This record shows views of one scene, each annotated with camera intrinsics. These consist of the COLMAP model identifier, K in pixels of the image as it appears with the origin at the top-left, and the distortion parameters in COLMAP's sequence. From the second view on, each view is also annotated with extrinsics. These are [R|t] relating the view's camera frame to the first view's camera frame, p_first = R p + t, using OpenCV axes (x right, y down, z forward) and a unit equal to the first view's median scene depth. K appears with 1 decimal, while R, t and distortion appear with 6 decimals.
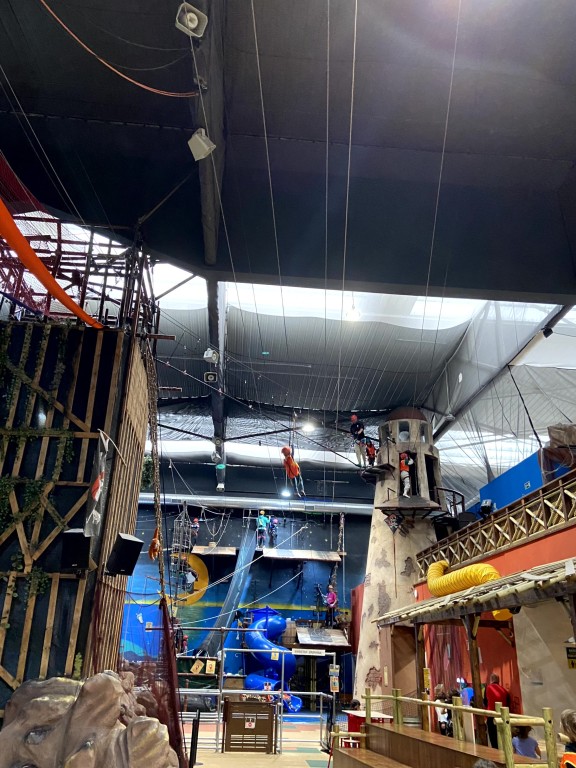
lens RADIAL K [[611.4, 0, 286.6], [0, 611.4, 361.2], [0, 0, 1]] dist [0.084990, -0.104439]
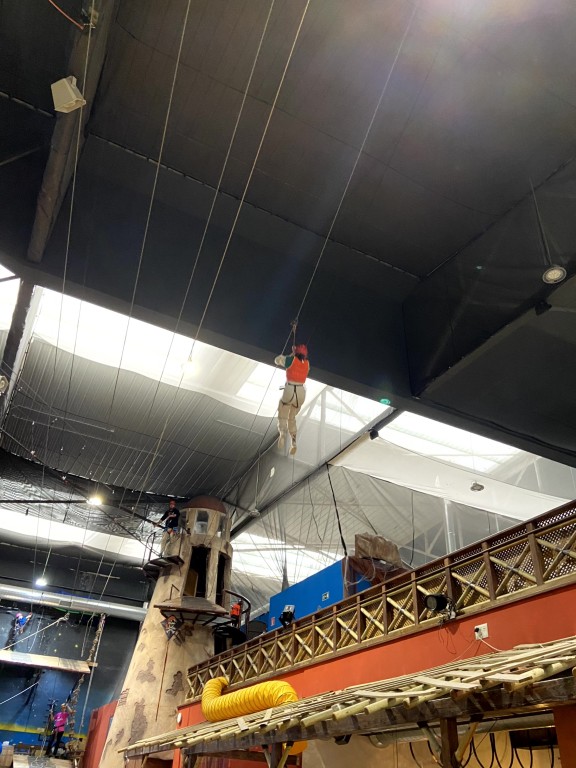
lens RADIAL K [[611.4, 0, 286.6], [0, 611.4, 361.2], [0, 0, 1]] dist [0.084990, -0.104439]
pose [[0.926821, 0.234144, 0.293564, -0.015479], [-0.181848, 0.963868, -0.194652, 0.046577], [-0.328534, 0.127024, 0.935912, 0.100595]]
